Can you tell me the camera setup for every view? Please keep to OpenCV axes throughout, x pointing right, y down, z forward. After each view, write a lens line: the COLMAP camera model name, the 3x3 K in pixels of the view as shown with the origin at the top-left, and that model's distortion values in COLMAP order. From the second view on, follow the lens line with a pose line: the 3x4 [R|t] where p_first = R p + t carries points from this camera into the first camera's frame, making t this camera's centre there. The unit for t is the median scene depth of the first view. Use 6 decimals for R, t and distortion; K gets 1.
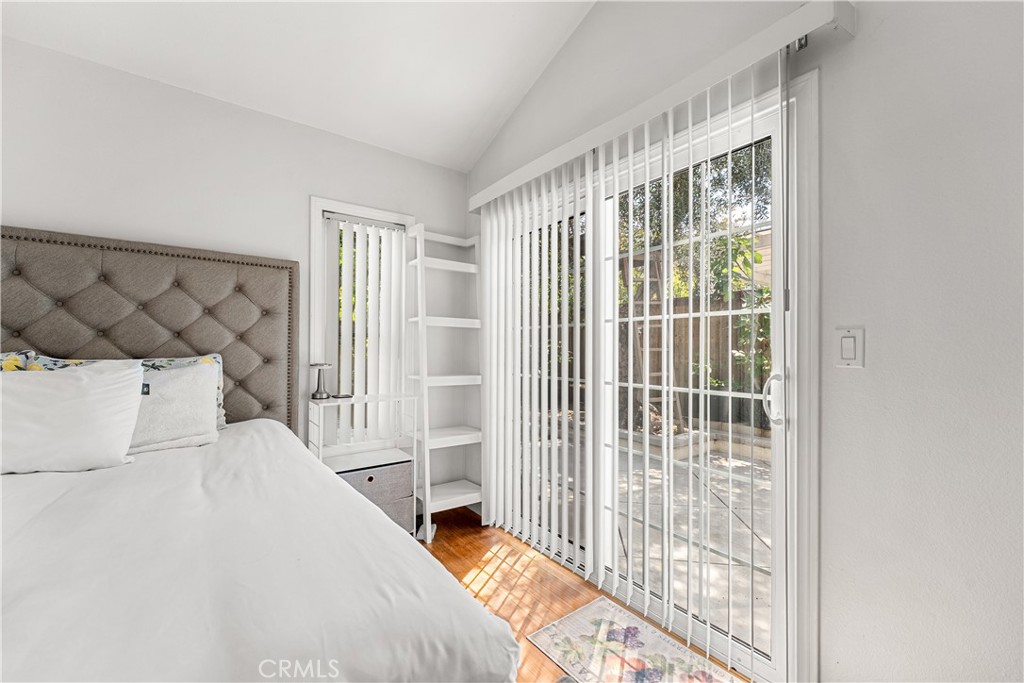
lens RADIAL K [[408.1, 0, 507.7], [0, 408.1, 340.3], [0, 0, 1]] dist [0.000738, -0.000263]
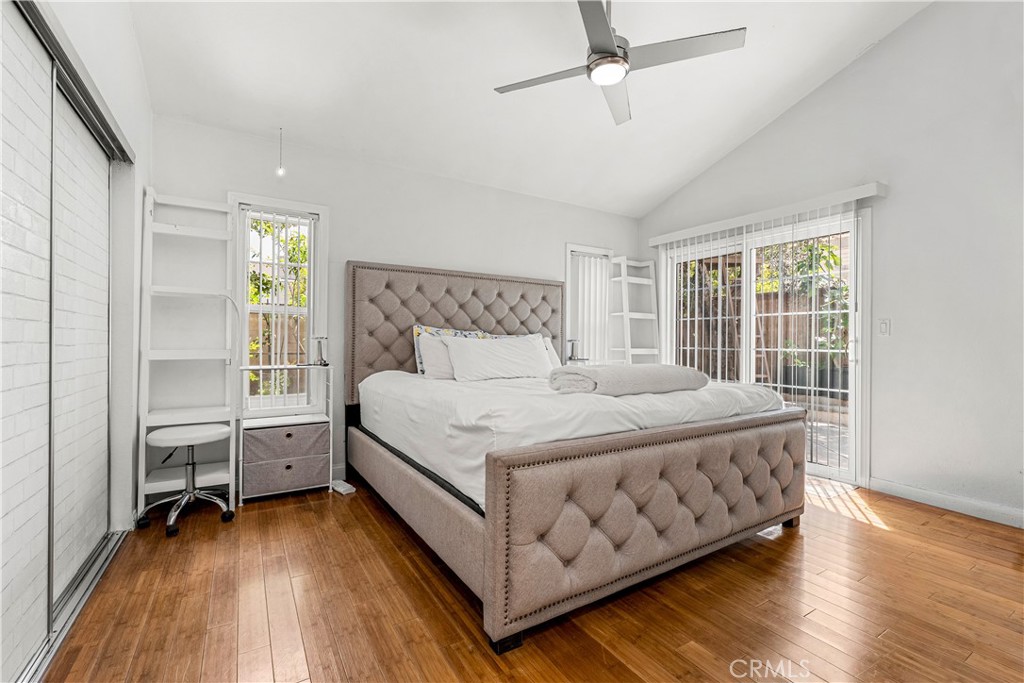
lens RADIAL K [[439.9, 0, 508.8], [0, 439.9, 336.5], [0, 0, 1]] dist [-0.001461, -0.000187]
pose [[0.996219, 0.001165, -0.086868, -0.601910], [-0.000377, 0.999959, 0.009087, 0.026625], [0.086875, -0.009020, 0.996178, -0.937821]]
